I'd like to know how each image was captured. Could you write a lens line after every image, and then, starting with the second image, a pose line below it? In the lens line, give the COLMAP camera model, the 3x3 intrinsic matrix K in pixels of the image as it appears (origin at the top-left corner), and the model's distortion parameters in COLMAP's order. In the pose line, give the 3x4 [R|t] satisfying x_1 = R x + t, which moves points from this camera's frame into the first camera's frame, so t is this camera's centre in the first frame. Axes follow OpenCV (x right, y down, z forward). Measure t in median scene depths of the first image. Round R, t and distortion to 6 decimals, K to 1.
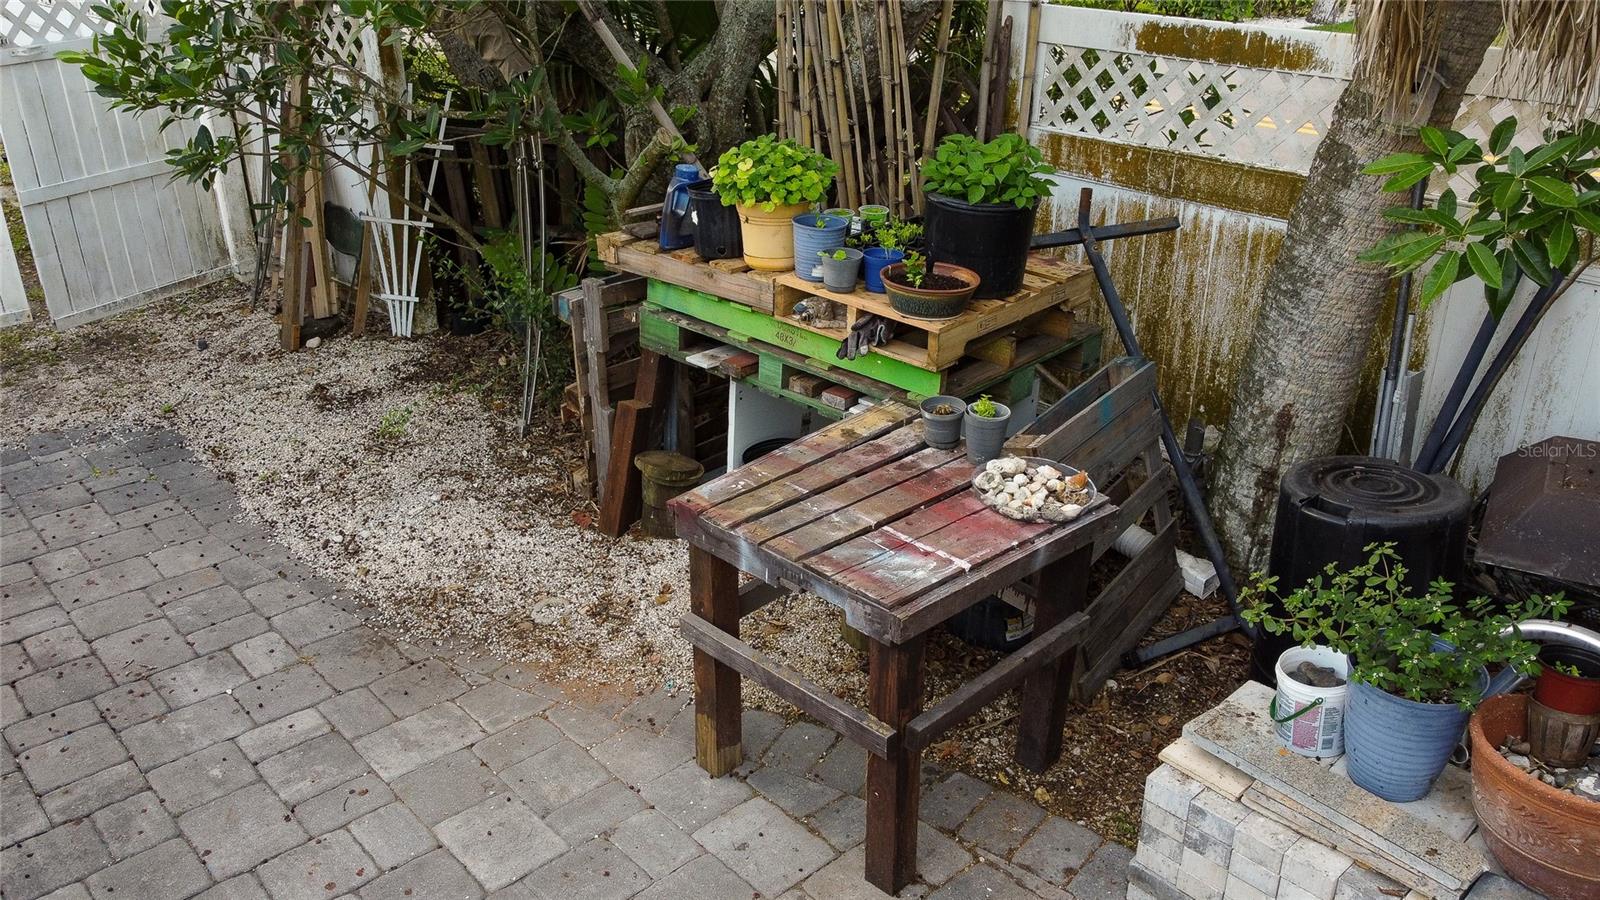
lens RADIAL K [[1247.0, 0, 796.6], [0, 1247.0, 455.8], [0, 0, 1]] dist [-0.006852, -0.003593]
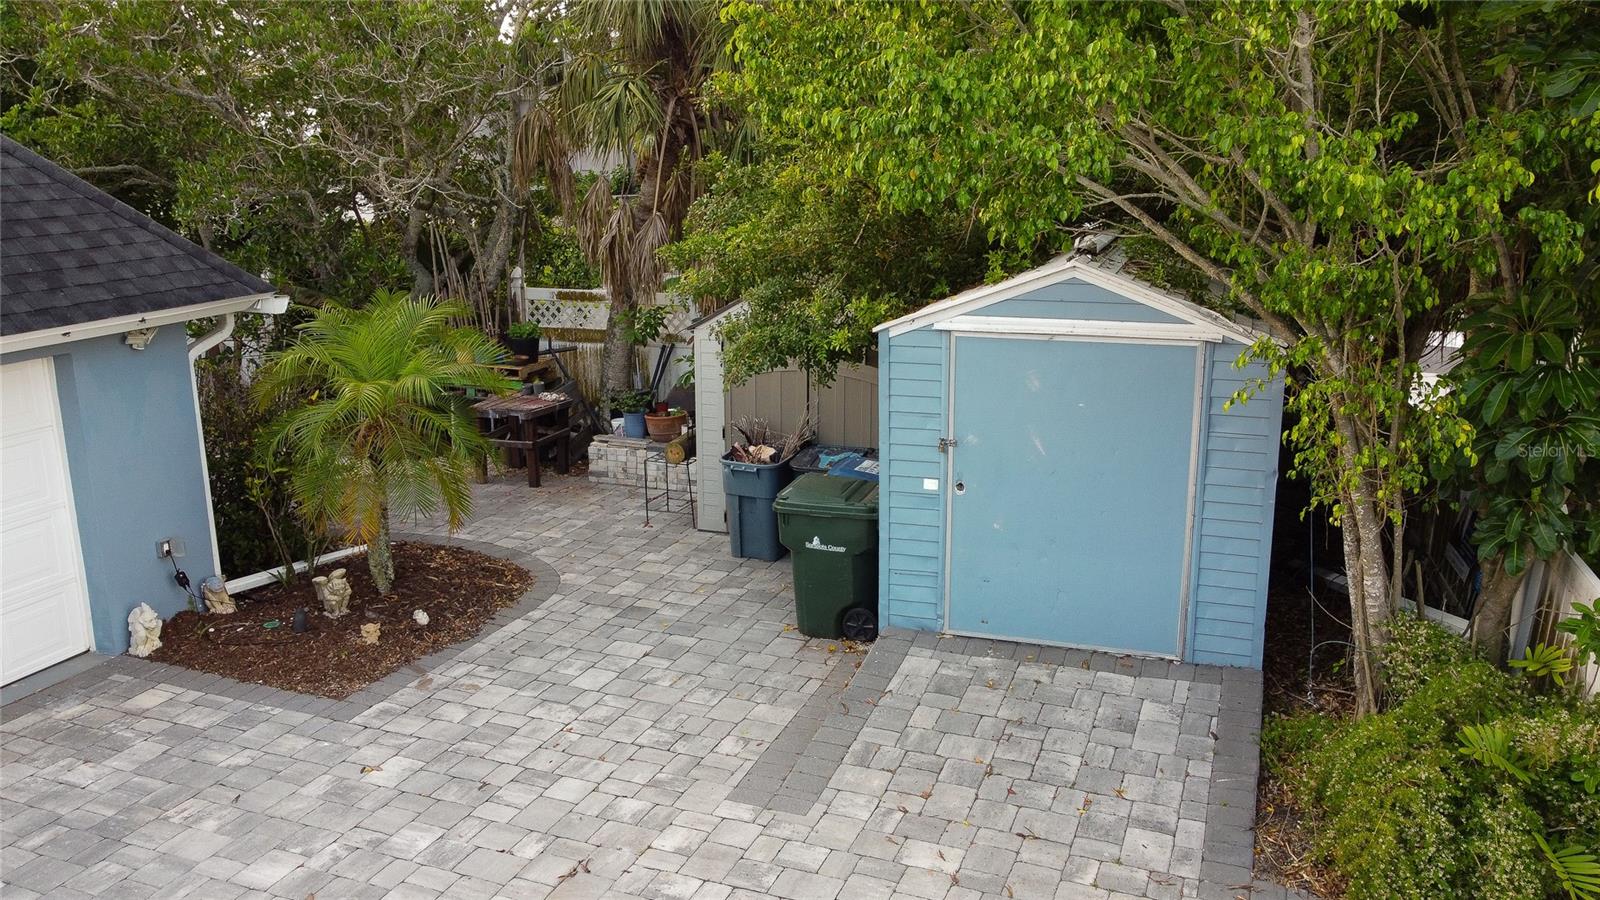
lens RADIAL K [[1247.0, 0, 796.6], [0, 1247.0, 455.8], [0, 0, 1]] dist [-0.006852, -0.003593]
pose [[0.894432, -0.114935, 0.432182, -0.639420], [0.199080, 0.967702, -0.154659, 0.720472], [-0.400448, 0.224371, 0.888425, -2.119848]]
